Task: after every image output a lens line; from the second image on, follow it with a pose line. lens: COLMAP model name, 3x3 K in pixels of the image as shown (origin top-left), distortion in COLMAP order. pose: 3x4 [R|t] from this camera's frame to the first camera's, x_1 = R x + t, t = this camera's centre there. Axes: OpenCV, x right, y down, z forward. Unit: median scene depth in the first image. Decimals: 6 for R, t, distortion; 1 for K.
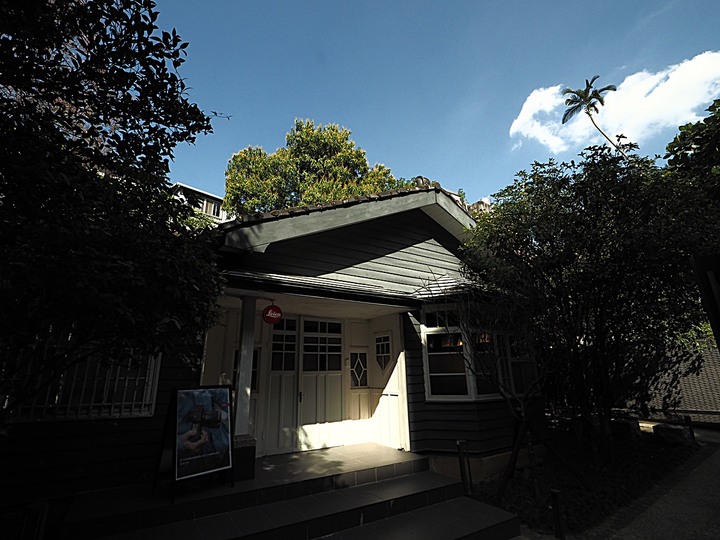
lens RADIAL K [[338.8, 0, 356.4], [0, 338.8, 269.1], [0, 0, 1]] dist [-0.016036, -0.000355]
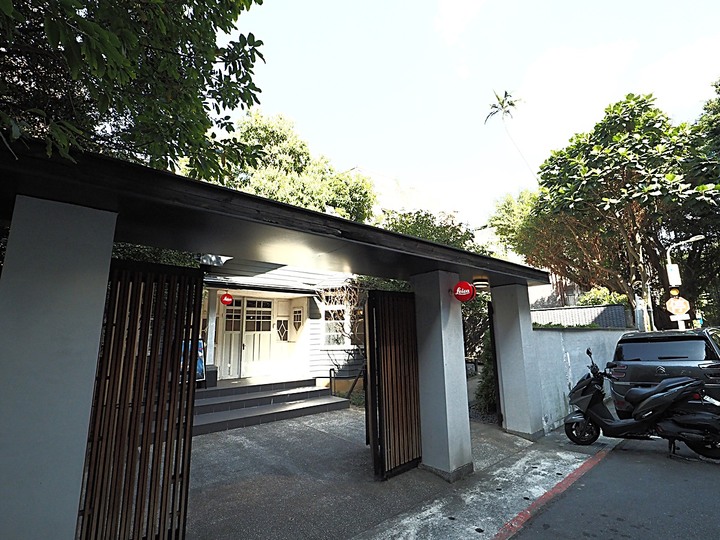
lens RADIAL K [[338.8, 0, 356.4], [0, 338.8, 269.1], [0, 0, 1]] dist [-0.016036, -0.000355]
pose [[0.989487, 0.030459, 0.141378, 0.126223], [-0.045885, 0.993182, 0.107163, -0.186570], [-0.137150, -0.112523, 0.984138, -0.614464]]
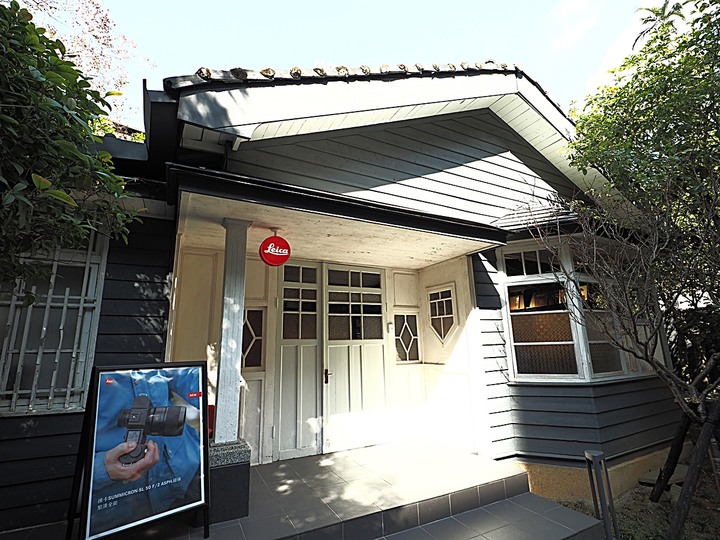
lens RADIAL K [[338.8, 0, 356.4], [0, 338.8, 269.1], [0, 0, 1]] dist [-0.016036, -0.000355]
pose [[0.995759, -0.023823, -0.088867, -0.034058], [0.030743, 0.996531, 0.077335, 0.099615], [0.086717, -0.079739, 0.993037, 0.310213]]
